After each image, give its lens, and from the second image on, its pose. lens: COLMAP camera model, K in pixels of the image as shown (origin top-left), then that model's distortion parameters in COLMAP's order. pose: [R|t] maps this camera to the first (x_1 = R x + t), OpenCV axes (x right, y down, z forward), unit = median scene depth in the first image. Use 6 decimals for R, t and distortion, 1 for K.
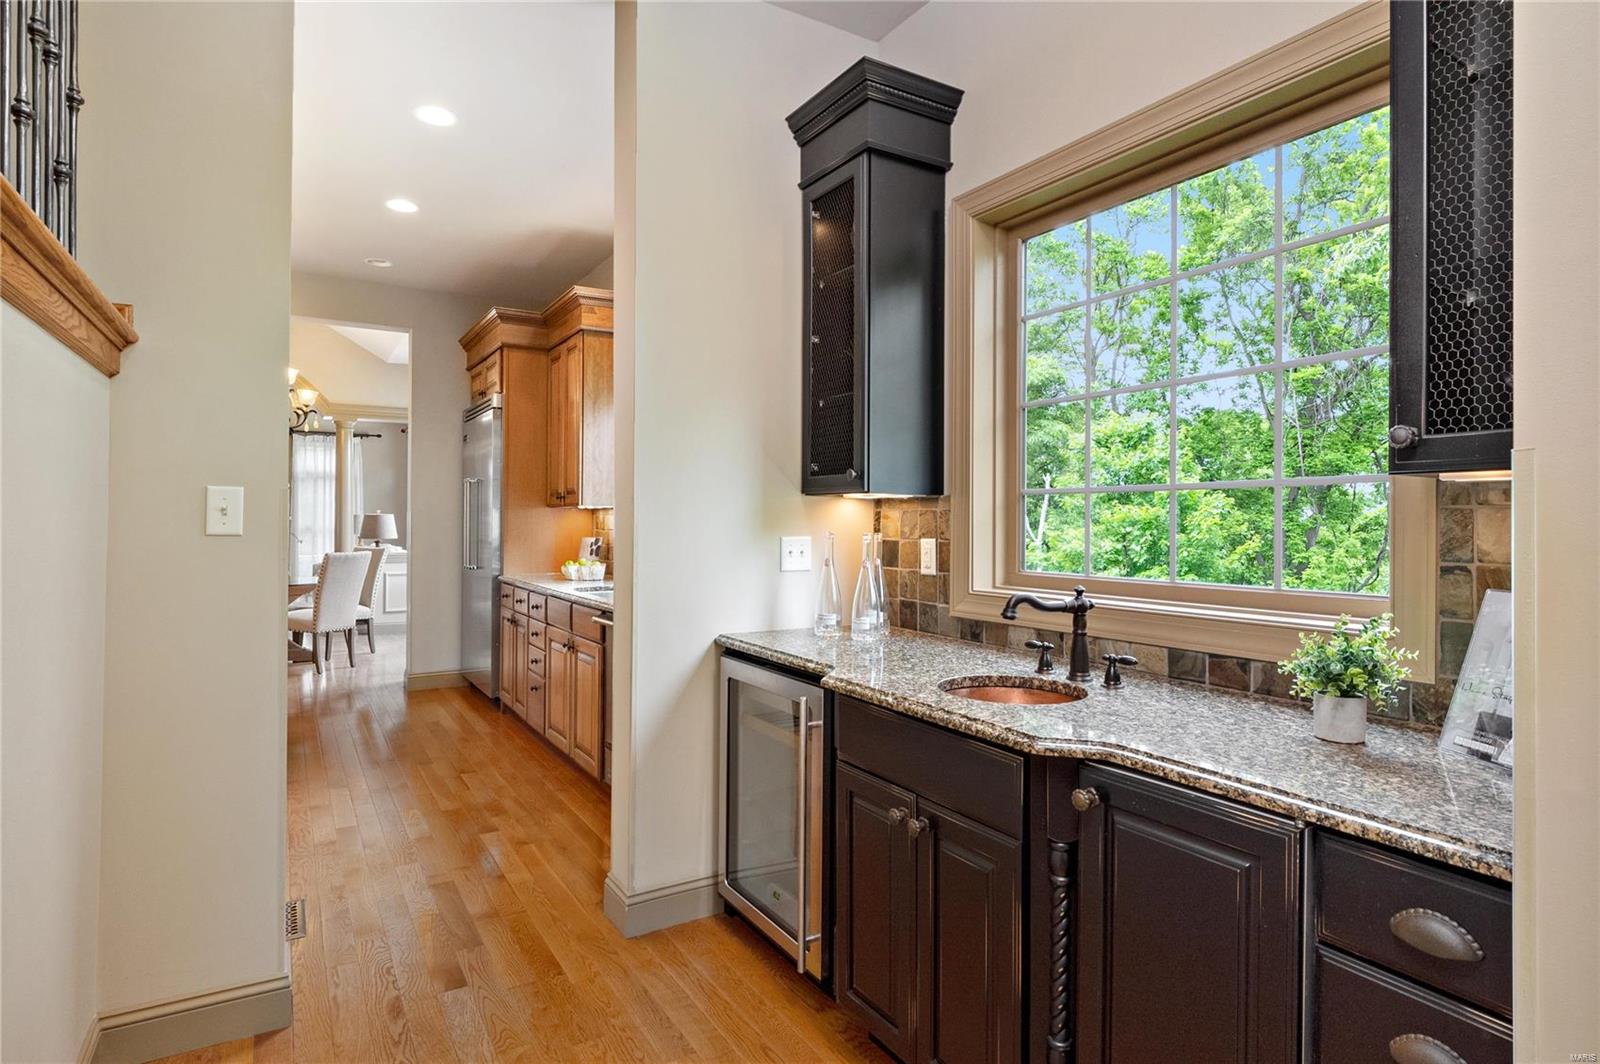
lens RADIAL K [[778.7, 0, 797.9], [0, 778.7, 526.1], [0, 0, 1]] dist [-0.013656, -0.000529]
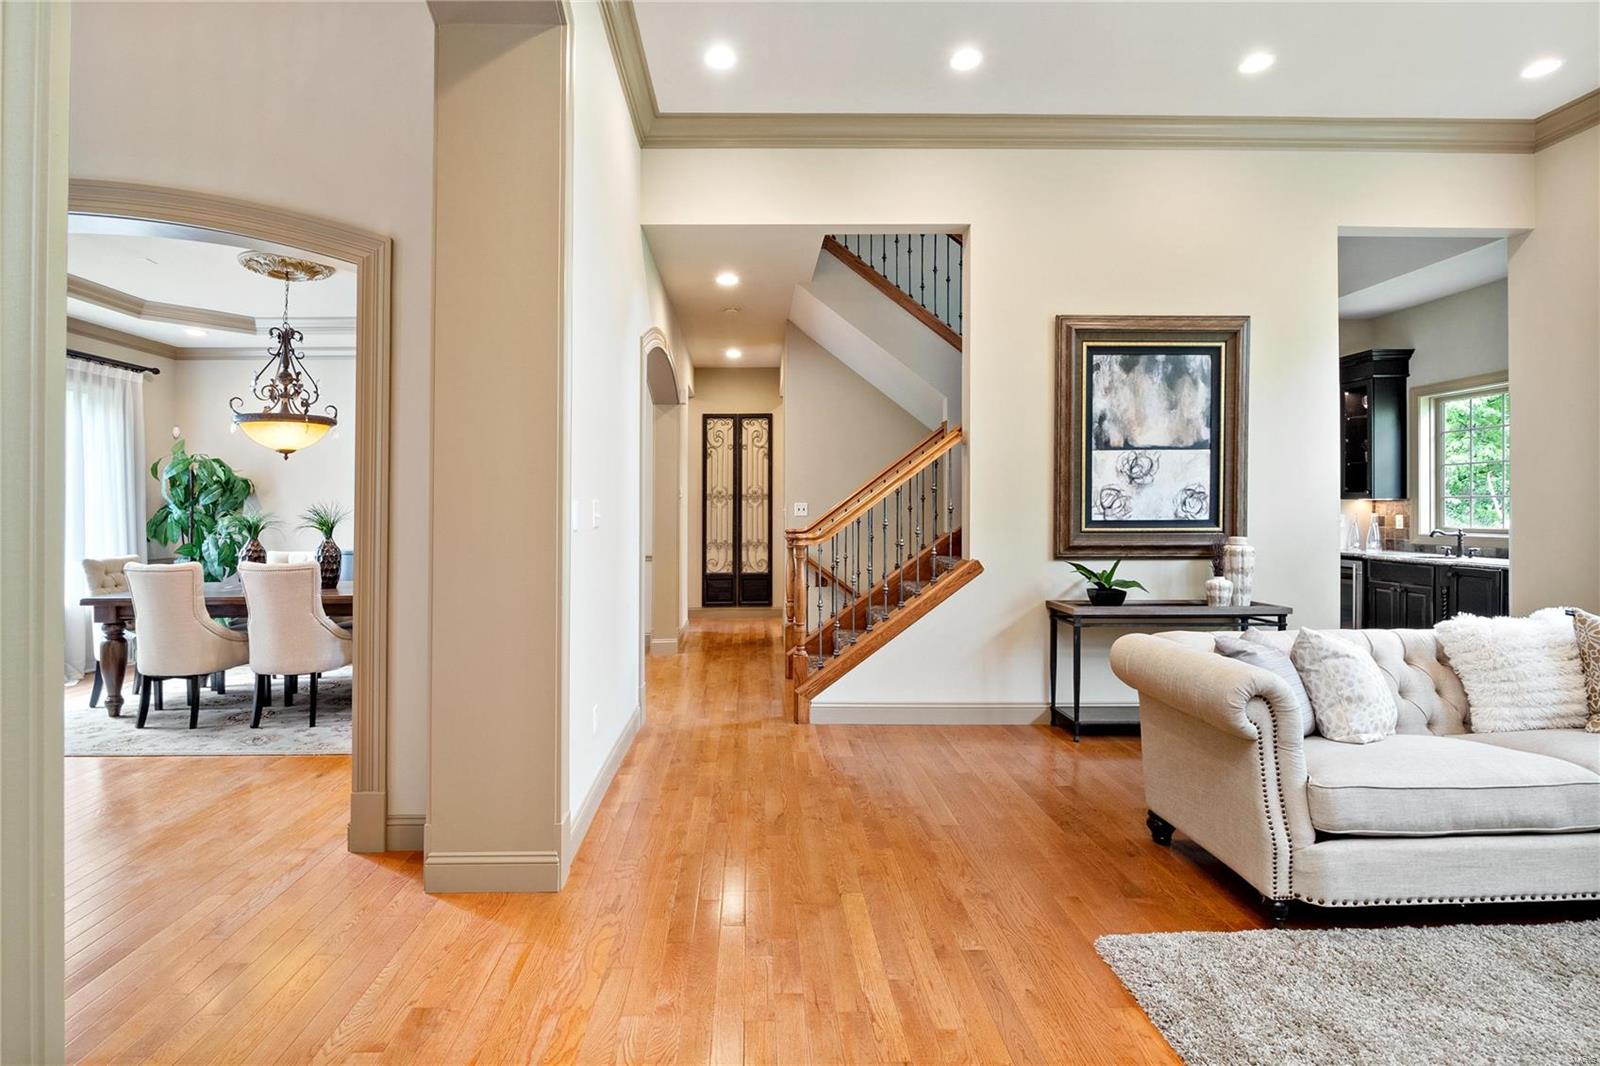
lens RADIAL K [[755.6, 0, 805.3], [0, 755.6, 525.3], [0, 0, 1]] dist [-0.013338, -0.001138]
pose [[0.884974, -0.005960, -0.465603, -0.423158], [0.012237, 0.999870, 0.010459, 0.000168], [0.465480, -0.014954, 0.884932, -2.129822]]
